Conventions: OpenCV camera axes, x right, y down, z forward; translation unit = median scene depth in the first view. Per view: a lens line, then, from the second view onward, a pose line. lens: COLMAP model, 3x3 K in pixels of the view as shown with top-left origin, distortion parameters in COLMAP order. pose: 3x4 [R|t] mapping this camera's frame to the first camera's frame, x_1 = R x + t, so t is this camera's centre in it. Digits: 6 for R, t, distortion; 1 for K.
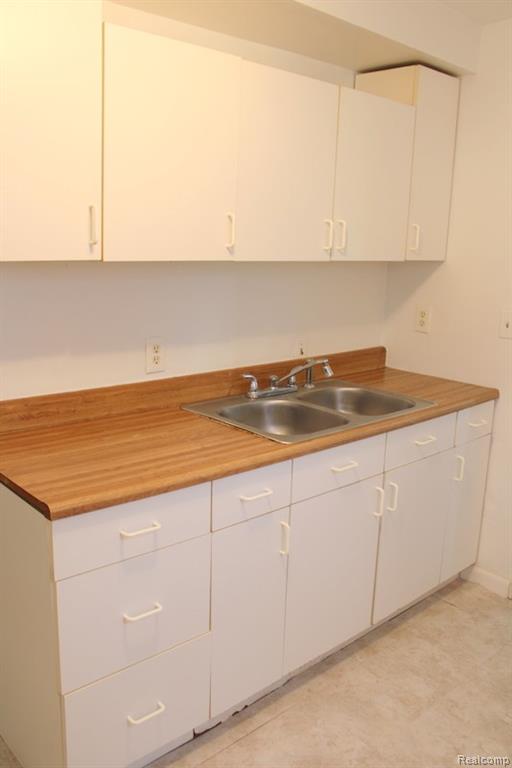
lens RADIAL K [[671.6, 0, 256.0], [0, 671.6, 384.0], [0, 0, 1]] dist [-0.171619, 0.166986]
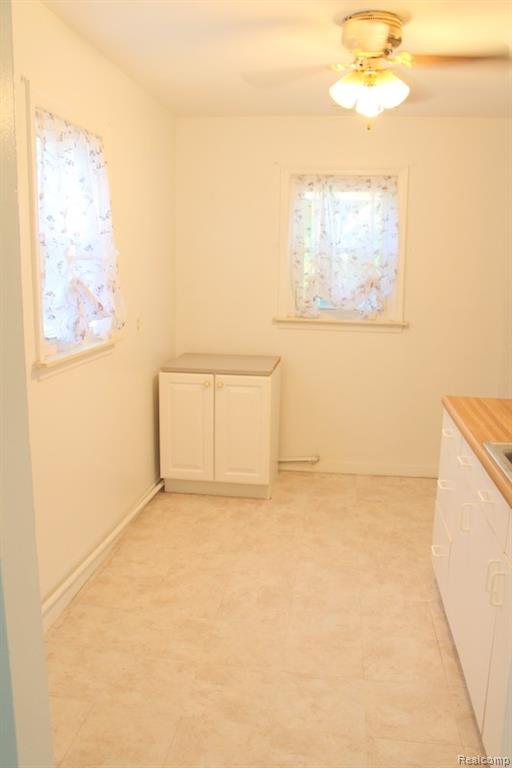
lens RADIAL K [[671.6, 0, 256.0], [0, 671.6, 384.0], [0, 0, 1]] dist [-0.171619, 0.166986]
pose [[-0.765631, 0.072930, -0.639133, 1.054197], [-0.180217, 0.929448, 0.321943, -0.296081], [0.617520, 0.361672, -0.698471, 1.488617]]
